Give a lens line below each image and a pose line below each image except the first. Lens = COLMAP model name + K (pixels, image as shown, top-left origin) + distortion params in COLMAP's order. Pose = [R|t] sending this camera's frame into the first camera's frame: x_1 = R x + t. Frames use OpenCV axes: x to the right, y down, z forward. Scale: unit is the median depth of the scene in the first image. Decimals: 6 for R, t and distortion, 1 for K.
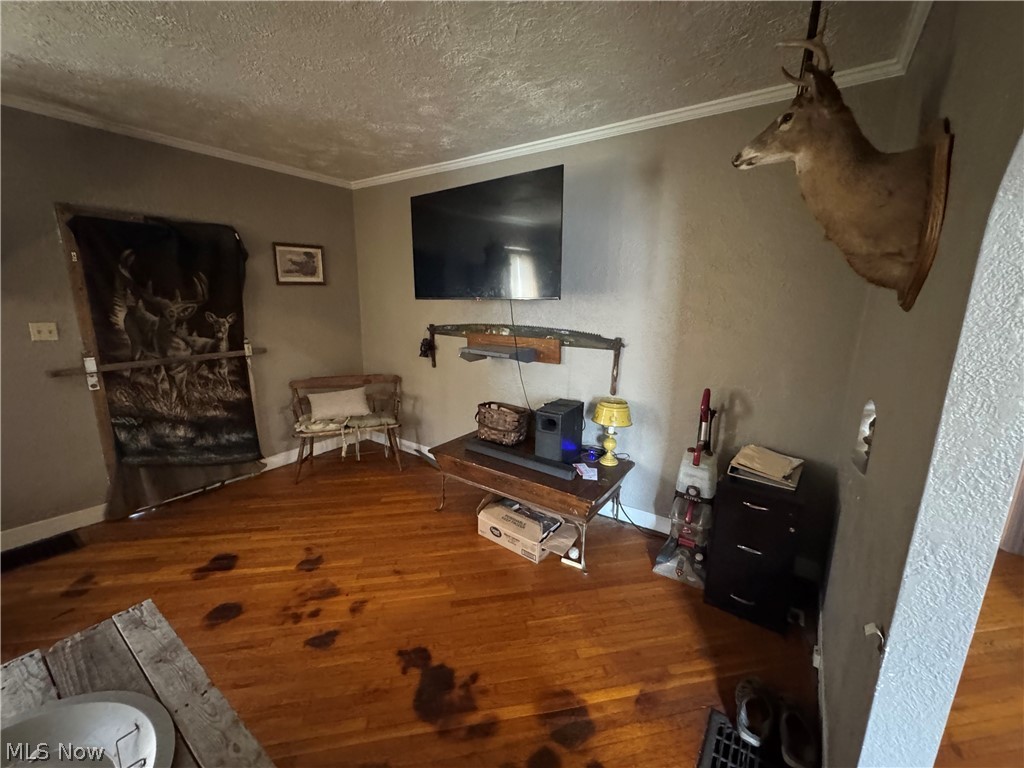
lens RADIAL K [[409.0, 0, 510.4], [0, 409.0, 385.0], [0, 0, 1]] dist [-0.004024, 0.000367]
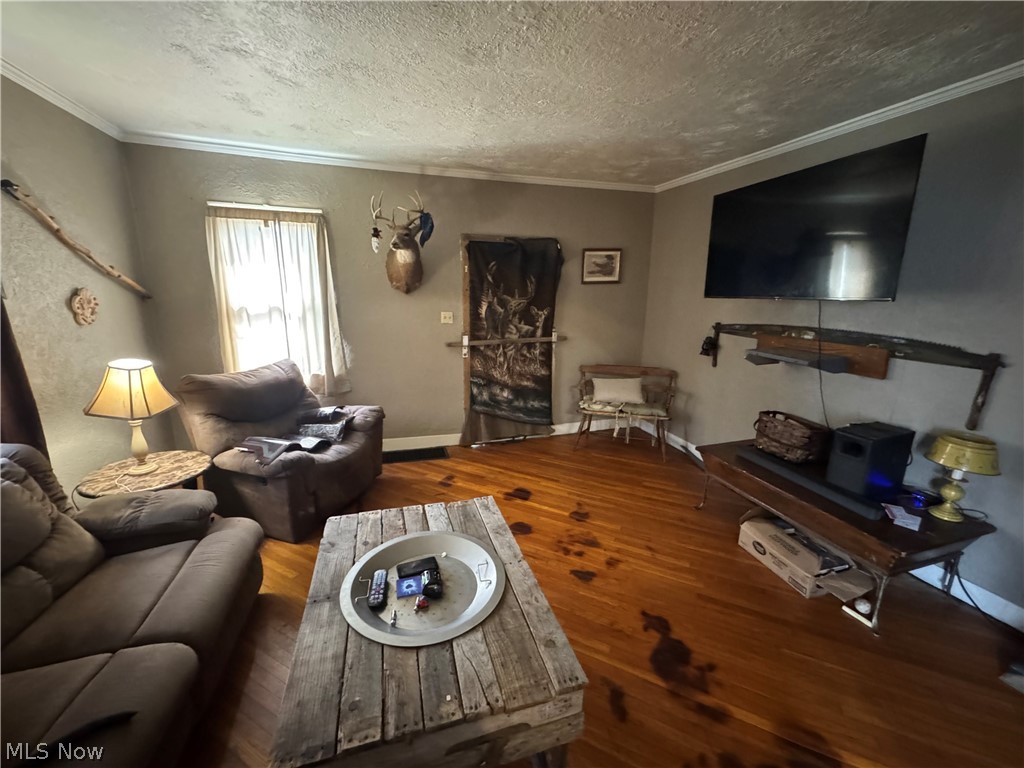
lens RADIAL K [[409.0, 0, 509.9], [0, 409.0, 382.7], [0, 0, 1]] dist [-0.004024, 0.000367]
pose [[0.792170, 0.130510, -0.596183, 0.018568], [-0.123121, 0.990957, 0.053335, 0.003685], [0.597753, 0.031152, 0.801075, -0.100318]]
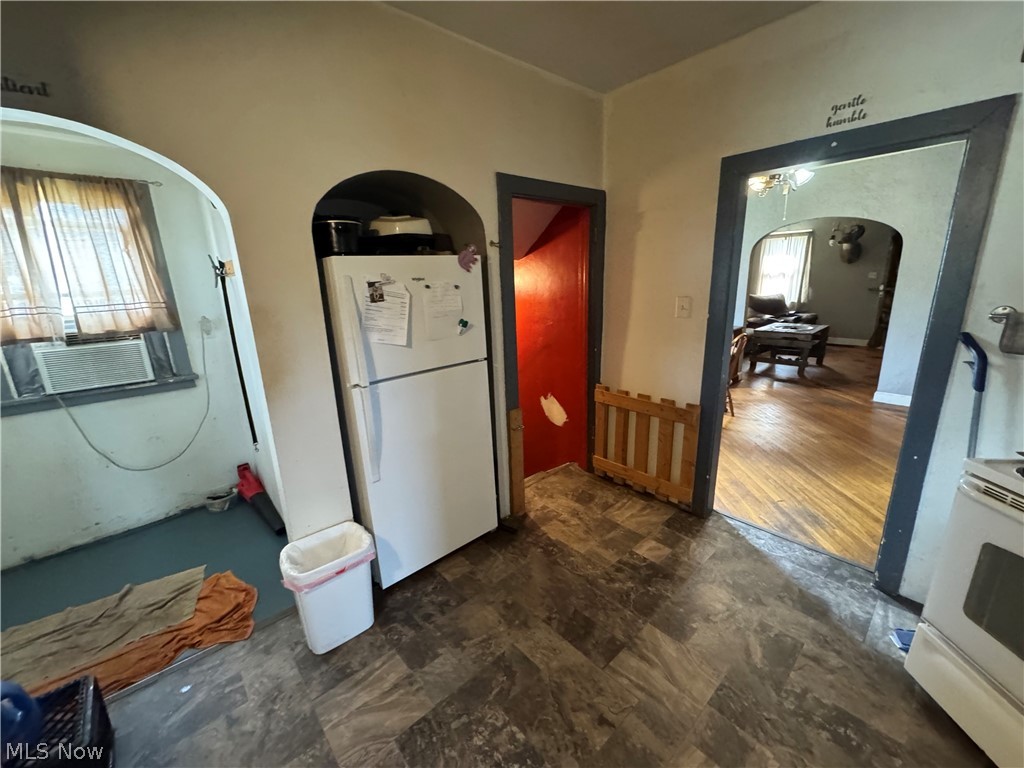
lens RADIAL K [[409.0, 0, 510.5], [0, 409.0, 385.3], [0, 0, 1]] dist [-0.004024, 0.000367]
pose [[-0.207851, 0.242699, -0.947573, 2.201782], [-0.167993, 0.945479, 0.279012, 0.221041], [0.963627, 0.217179, -0.155747, -0.832792]]
